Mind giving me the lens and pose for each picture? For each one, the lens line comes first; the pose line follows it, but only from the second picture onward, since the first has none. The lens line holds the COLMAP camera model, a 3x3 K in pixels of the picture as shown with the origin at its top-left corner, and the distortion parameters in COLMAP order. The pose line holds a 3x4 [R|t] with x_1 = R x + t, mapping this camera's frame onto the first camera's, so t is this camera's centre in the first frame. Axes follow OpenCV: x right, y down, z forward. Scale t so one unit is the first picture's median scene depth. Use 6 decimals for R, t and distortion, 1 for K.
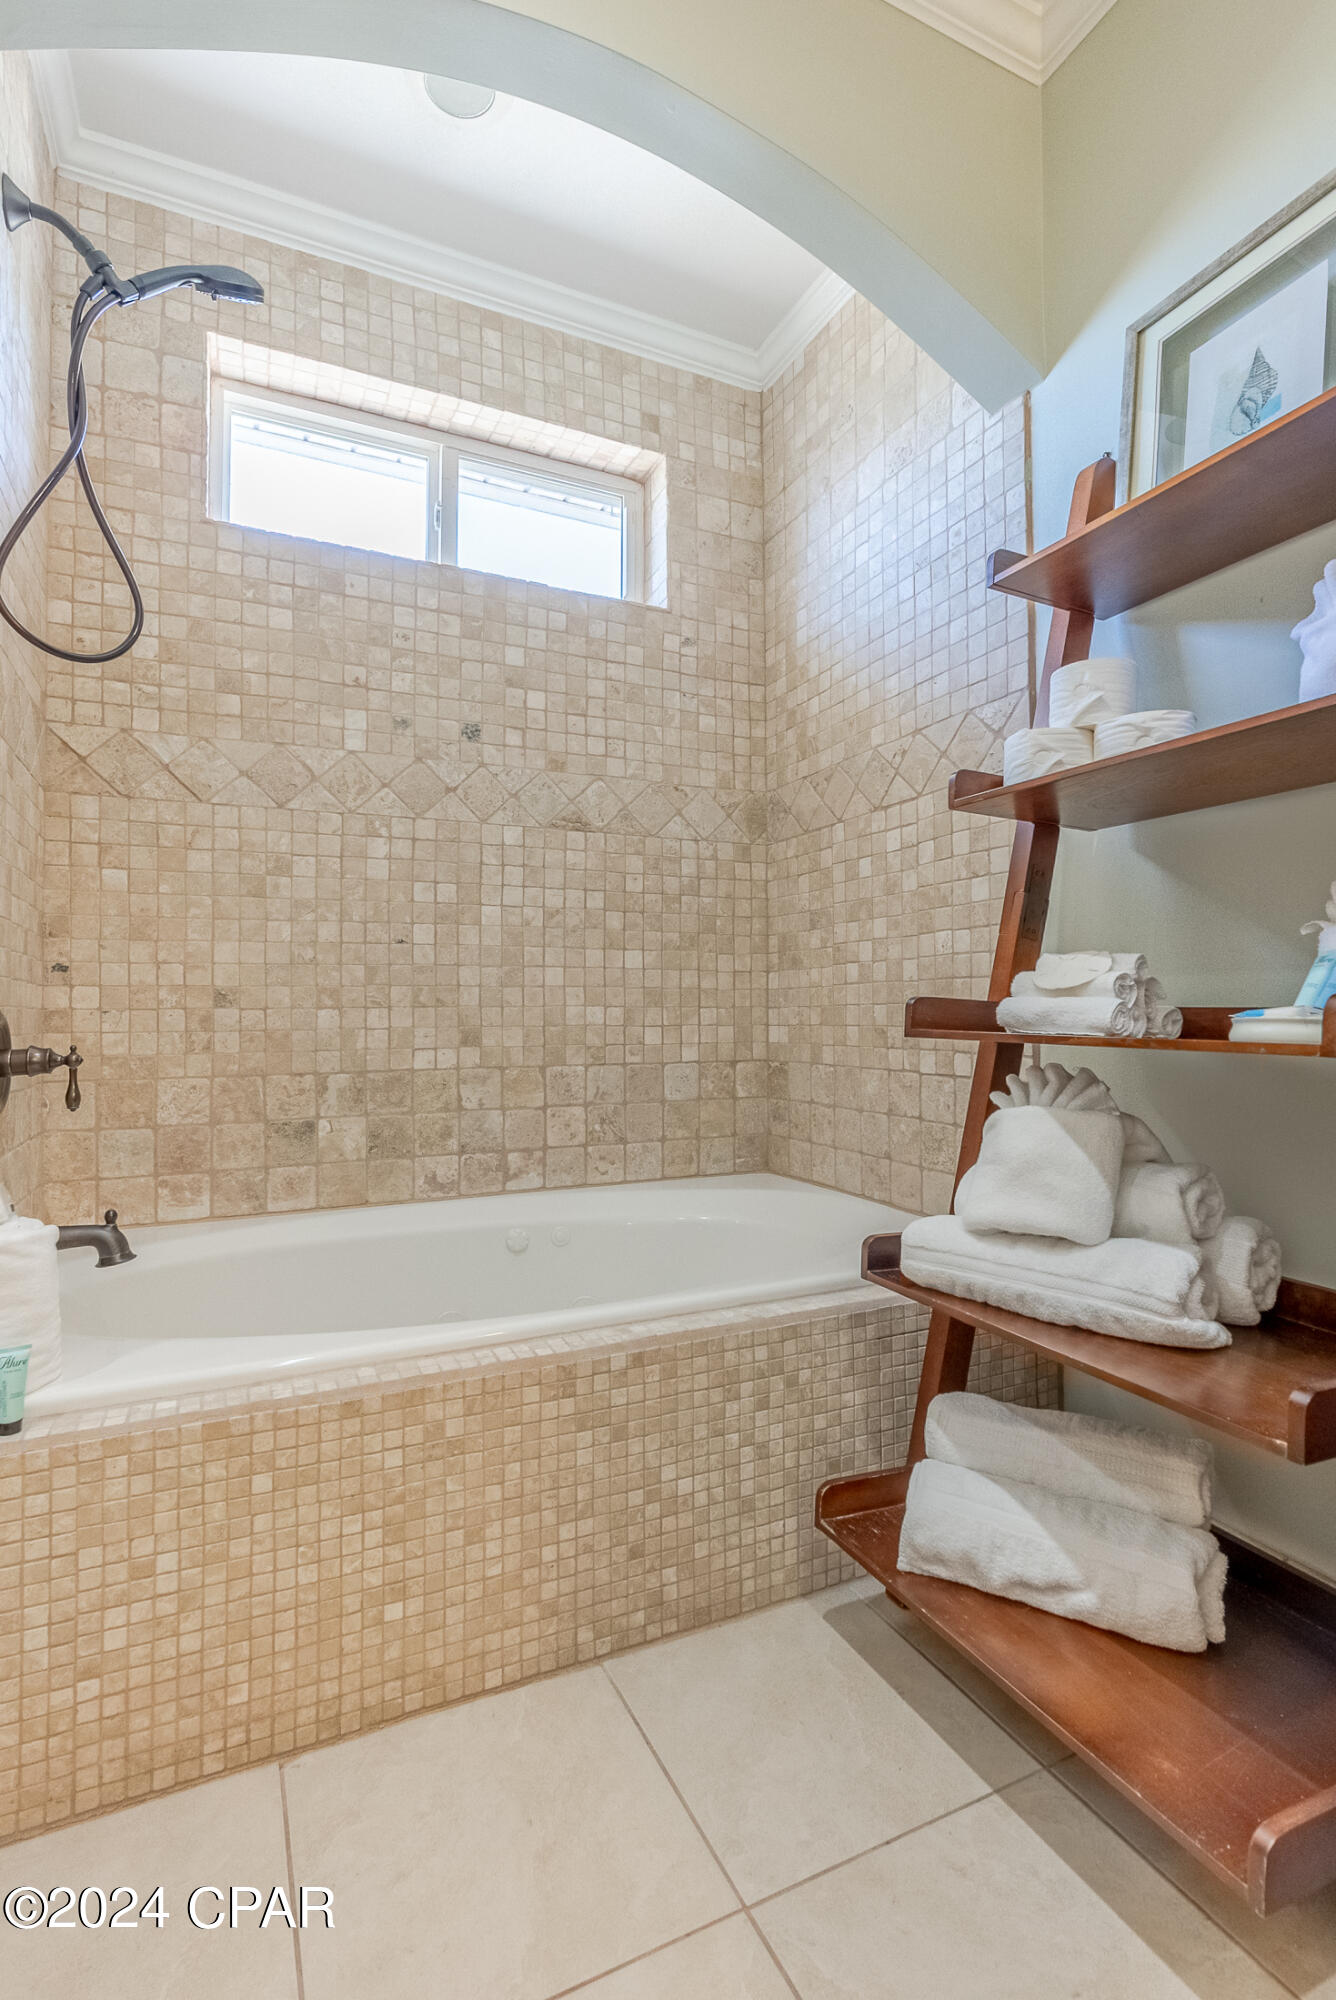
lens RADIAL K [[894.2, 0, 737.4], [0, 894.2, 1016.9], [0, 0, 1]] dist [-0.008355, 0.002993]
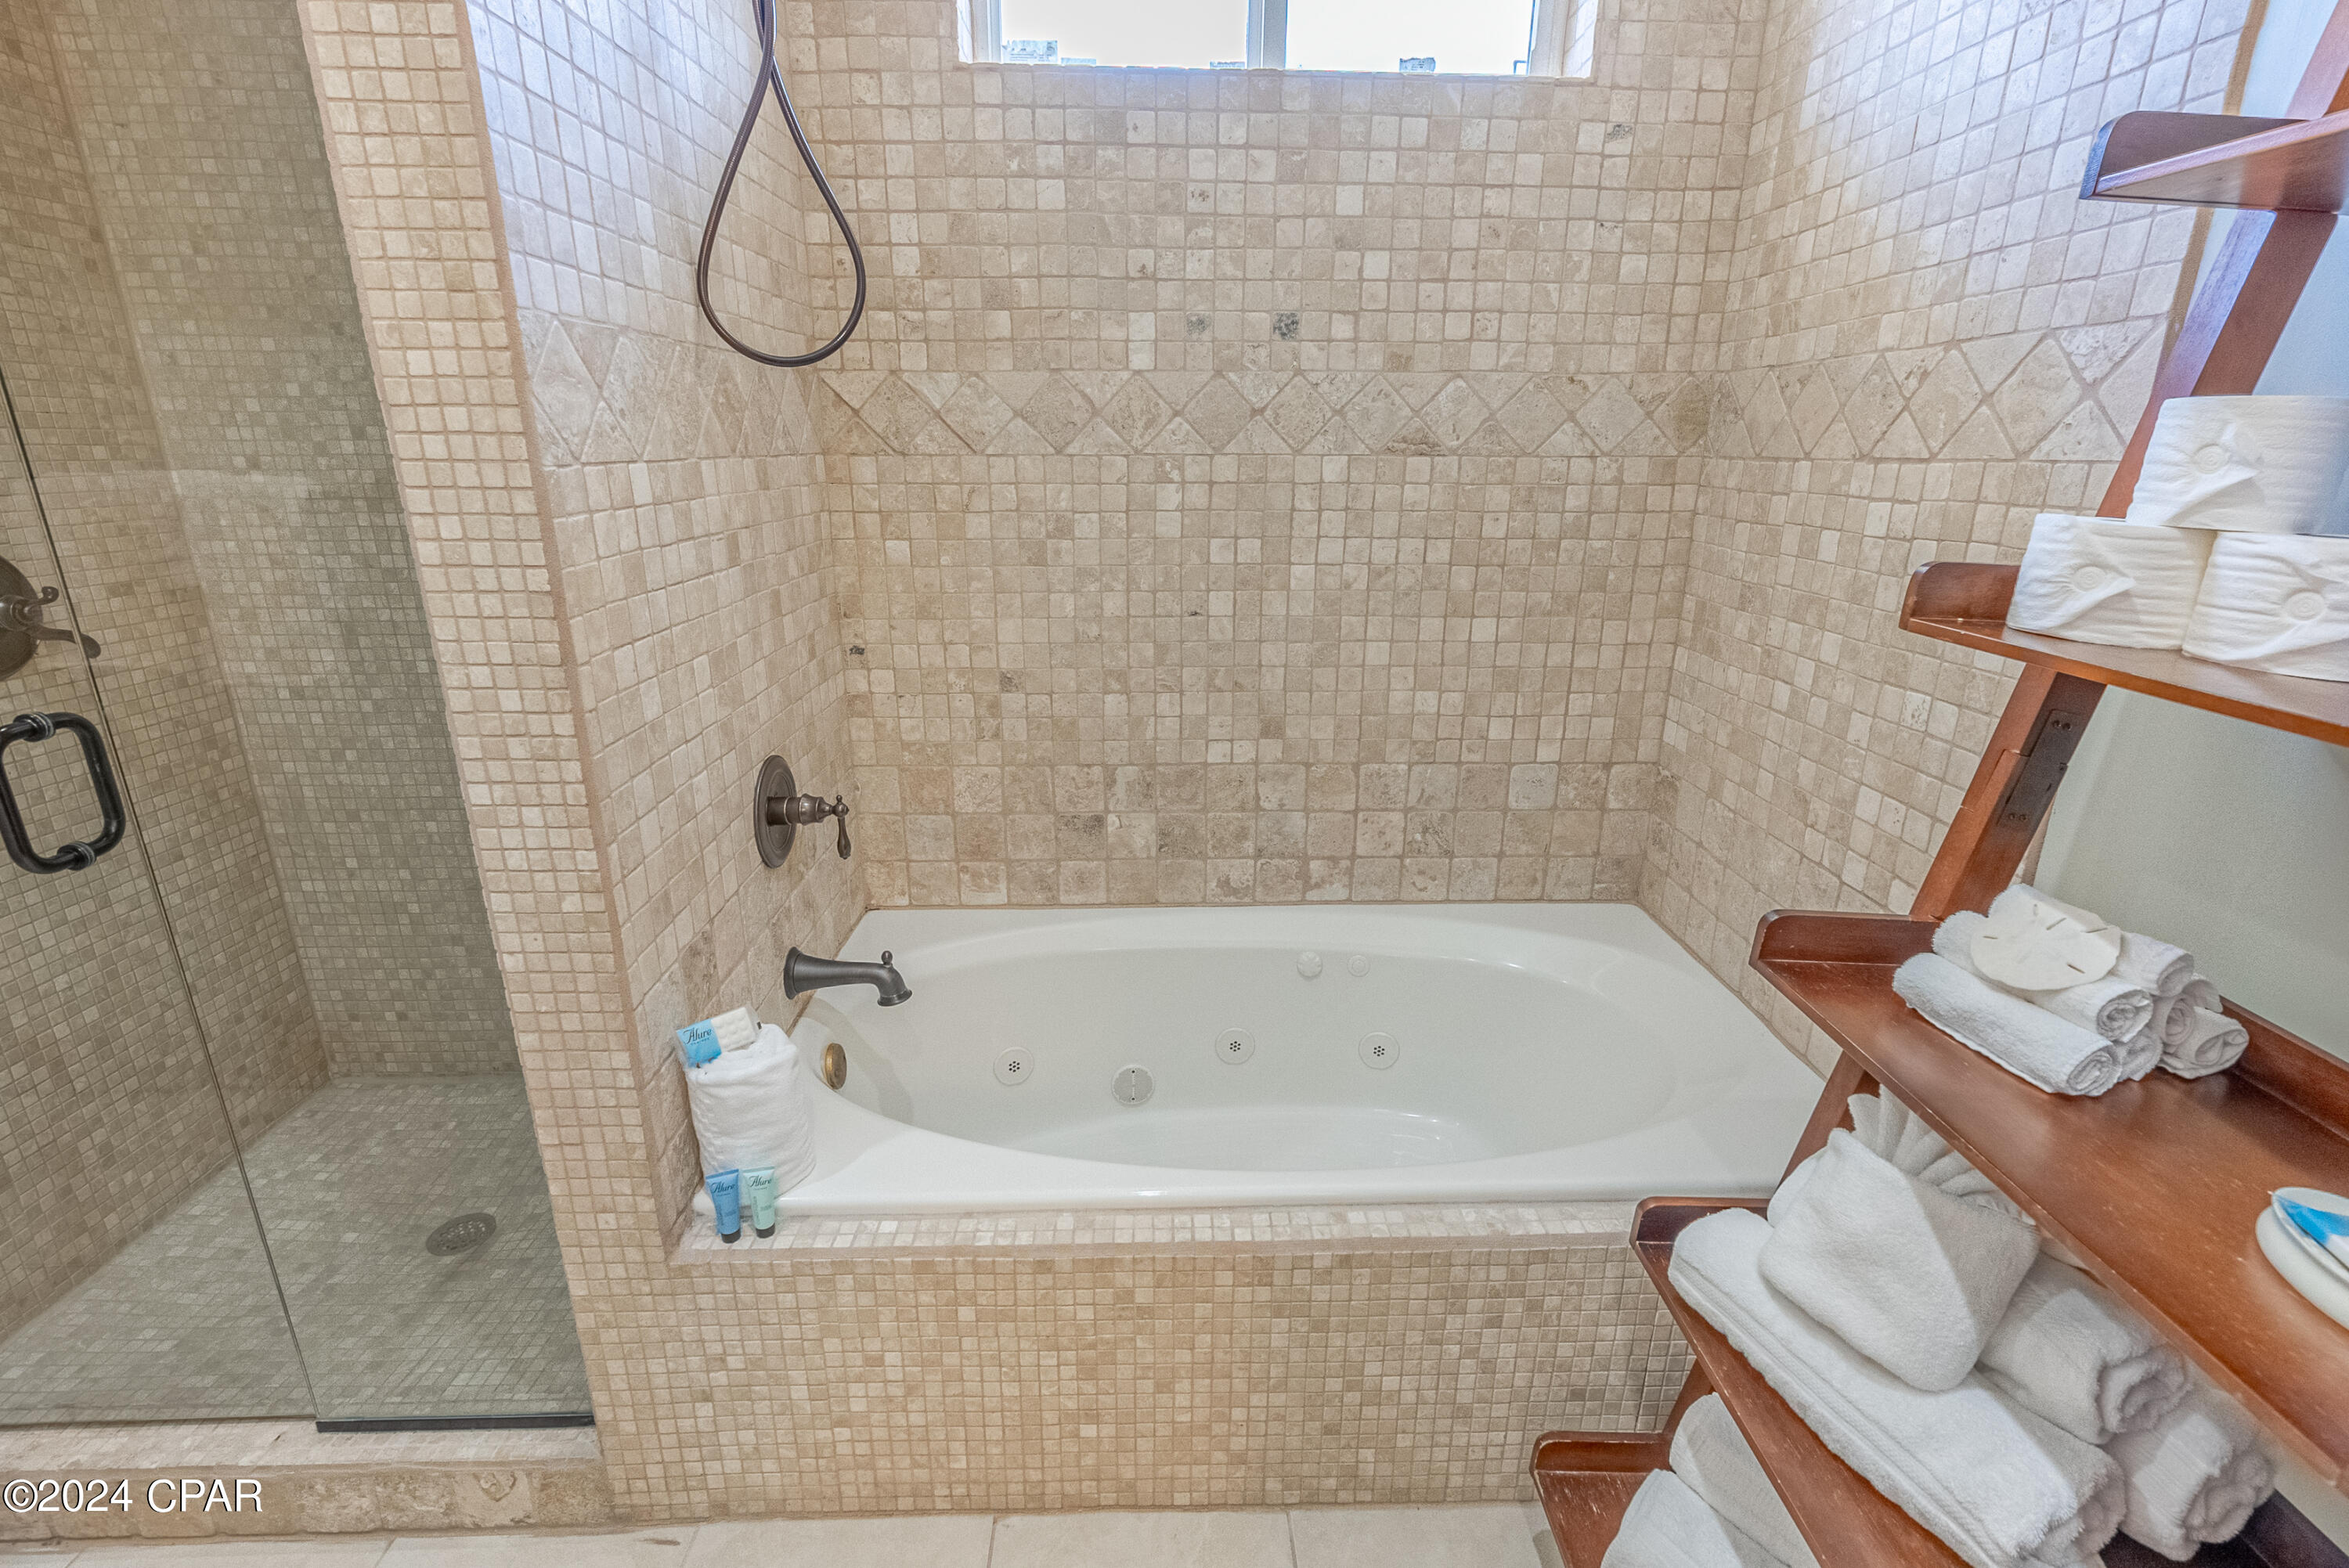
lens RADIAL K [[1050.1, 0, 1269.4], [0, 1050.1, 853.3], [0, 0, 1]] dist [-0.008355, 0.002993]
pose [[0.920853, 0.151890, -0.359109, 0.085003], [-0.029668, 0.945629, 0.323891, -0.216263], [0.388780, -0.287602, 0.875292, 0.112794]]
